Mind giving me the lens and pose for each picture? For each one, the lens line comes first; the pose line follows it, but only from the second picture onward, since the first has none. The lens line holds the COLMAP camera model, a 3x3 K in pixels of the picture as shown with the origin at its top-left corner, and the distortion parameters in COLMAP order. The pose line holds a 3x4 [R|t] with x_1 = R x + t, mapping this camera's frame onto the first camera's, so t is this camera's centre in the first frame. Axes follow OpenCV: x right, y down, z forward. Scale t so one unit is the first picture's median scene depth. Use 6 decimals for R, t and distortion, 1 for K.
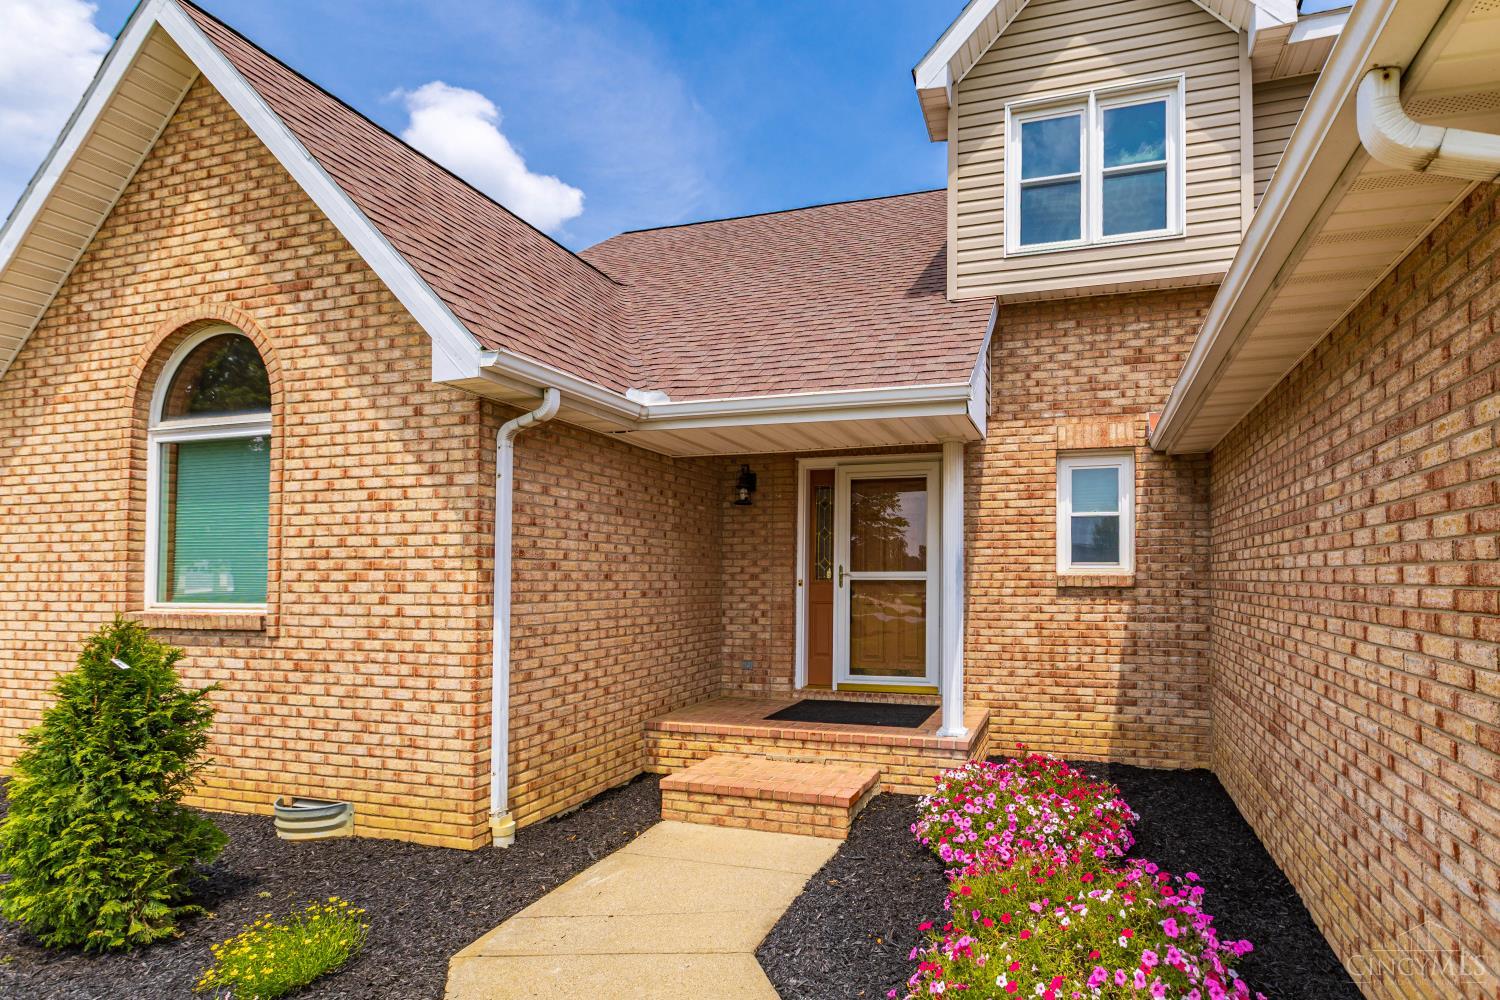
lens RADIAL K [[687.9, 0, 895.0], [0, 687.9, 554.4], [0, 0, 1]] dist [0.001839, -0.000978]
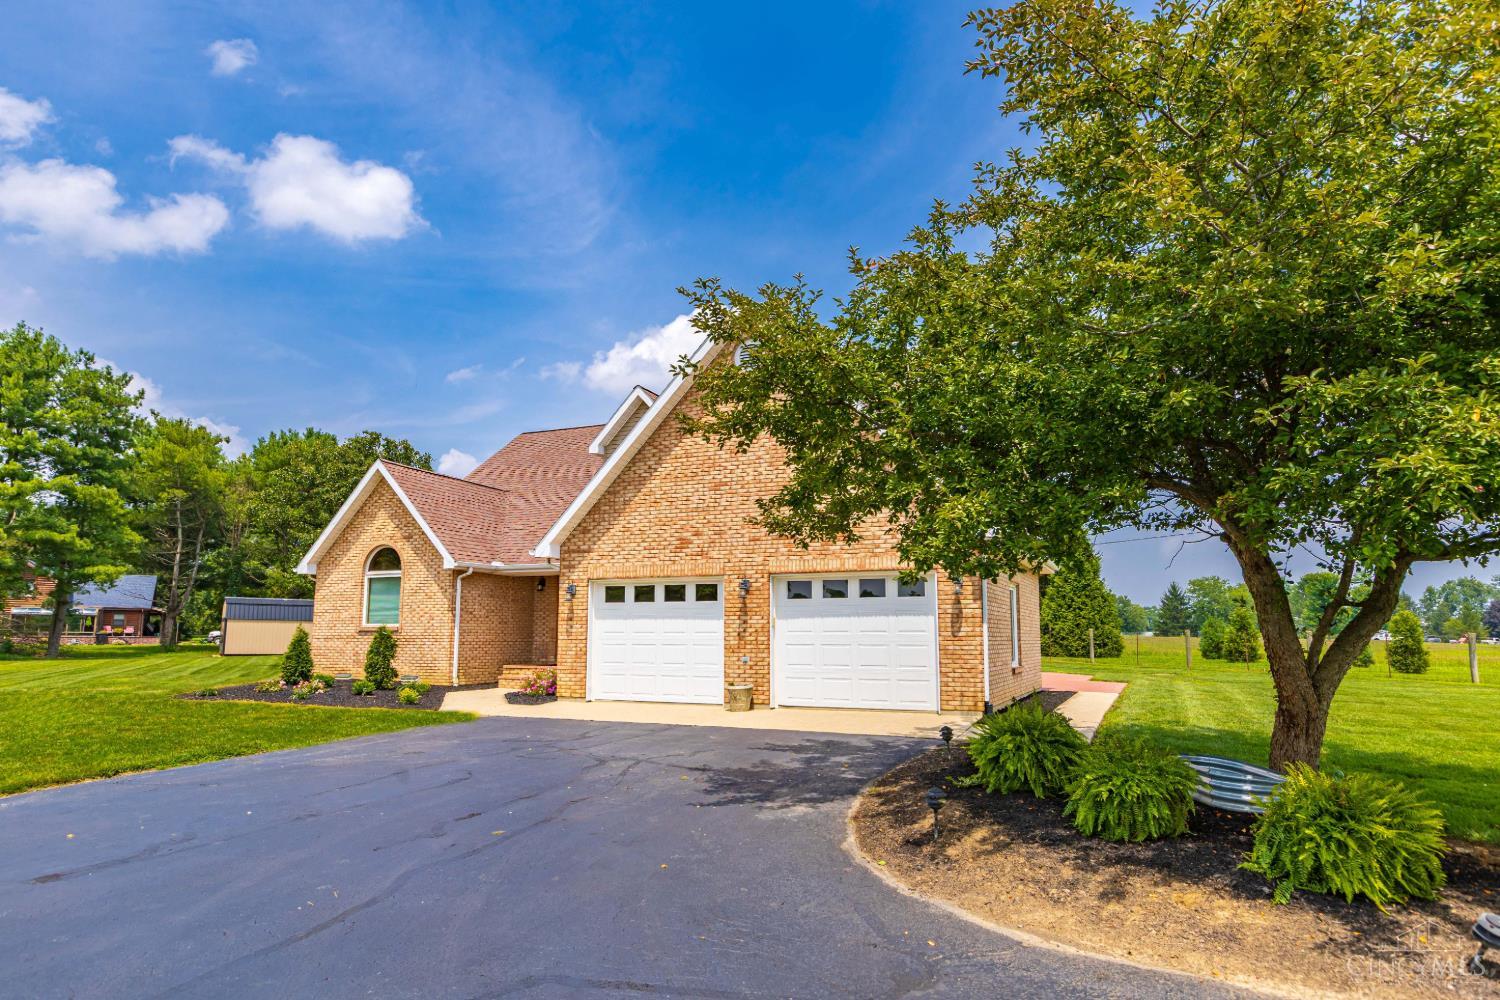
lens RADIAL K [[868.7, 0, 750.8], [0, 868.7, 536.3], [0, 0, 1]] dist [-0.002085, -0.000984]
pose [[0.981622, -0.016617, -0.190112, 1.698840], [0.000814, 0.996557, -0.082905, -0.005729], [0.190835, 0.081226, 0.978256, -2.995130]]
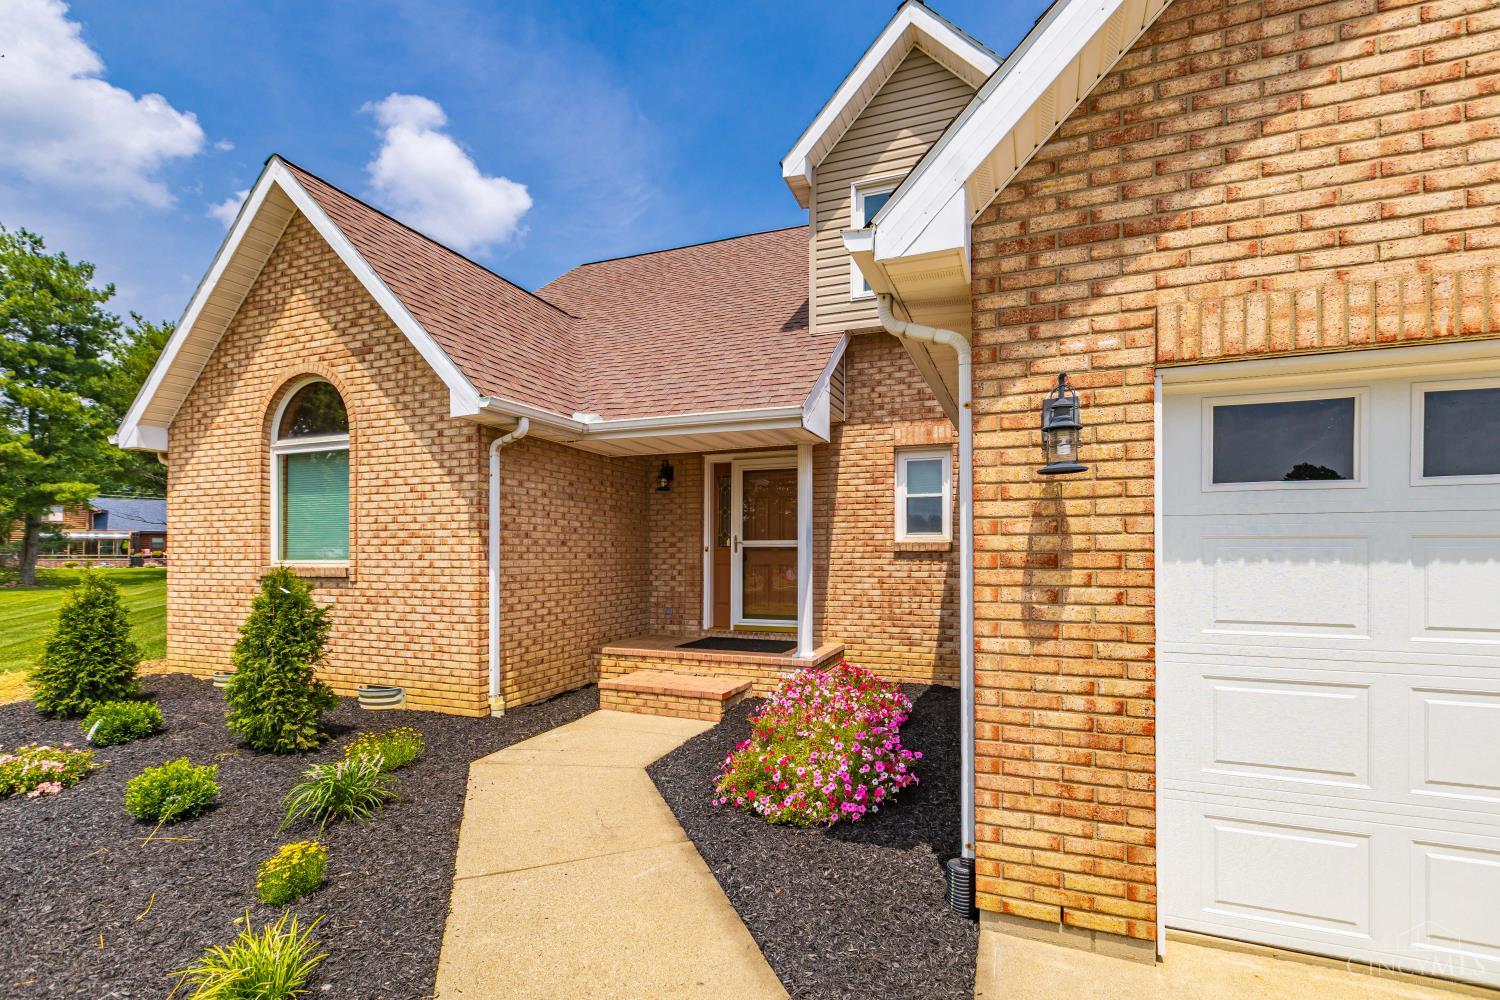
lens RADIAL K [[644.2, 0, 769.0], [0, 644.2, 548.7], [0, 0, 1]] dist [0.000625, 0.000397]
pose [[0.994005, -0.000488, -0.109337, 0.164761], [0.003474, 0.999626, 0.027119, 0.009954], [0.109283, -0.027336, 0.993635, -0.304729]]
